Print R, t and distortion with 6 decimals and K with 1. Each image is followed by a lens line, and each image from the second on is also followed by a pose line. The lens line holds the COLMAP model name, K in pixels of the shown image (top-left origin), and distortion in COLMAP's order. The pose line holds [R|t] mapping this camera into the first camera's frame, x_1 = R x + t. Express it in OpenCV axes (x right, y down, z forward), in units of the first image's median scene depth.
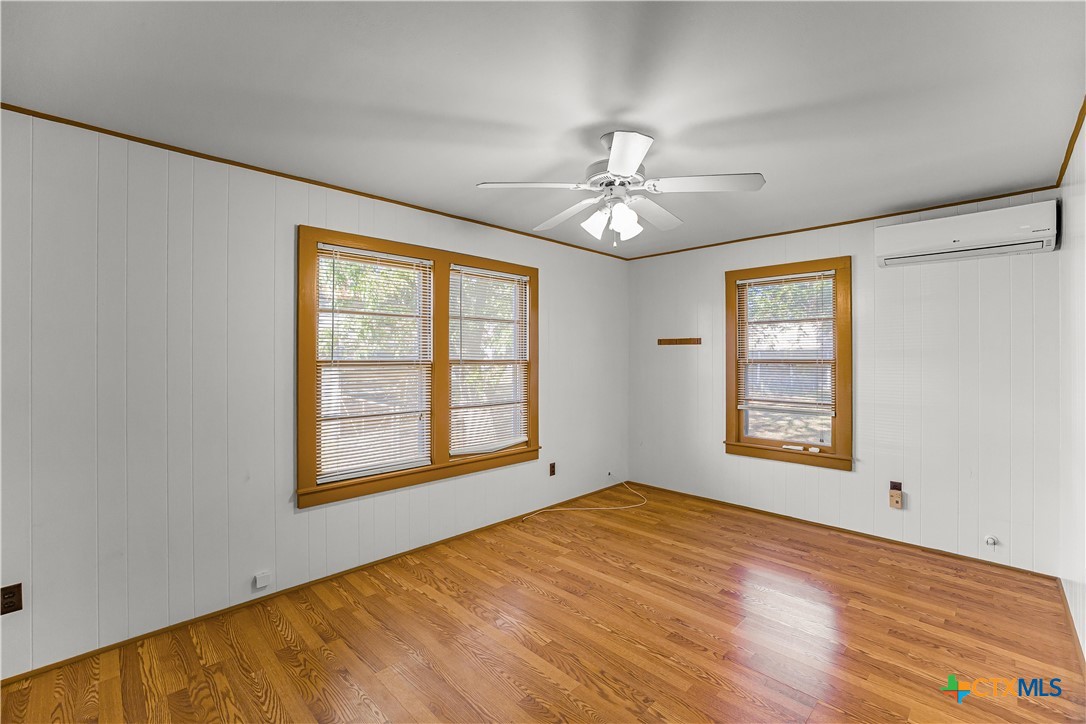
lens RADIAL K [[472.1, 0, 543.0], [0, 472.1, 362.0], [0, 0, 1]] dist [-0.077623, 0.030835]
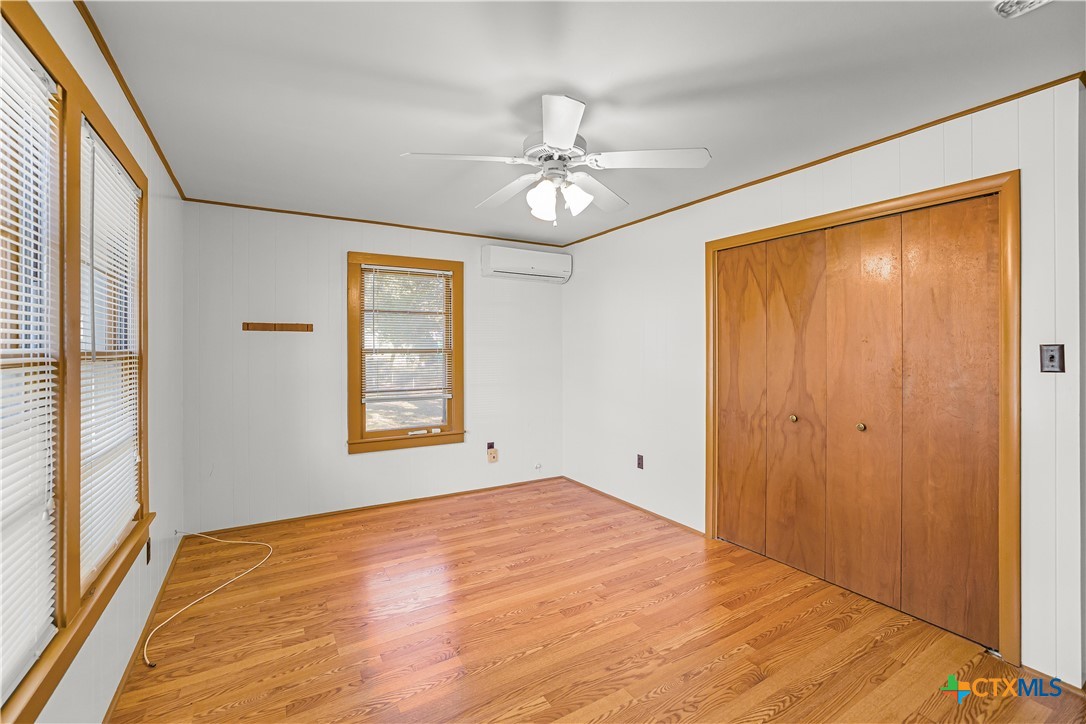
lens RADIAL K [[465.2, 0, 568.7], [0, 465.2, 357.7], [0, 0, 1]] dist [0.000705, -0.006090]
pose [[0.218661, -0.022639, 0.975538, -0.481391], [0.007350, 0.999741, 0.021553, -0.007867], [-0.975773, 0.002458, 0.218771, 0.489125]]
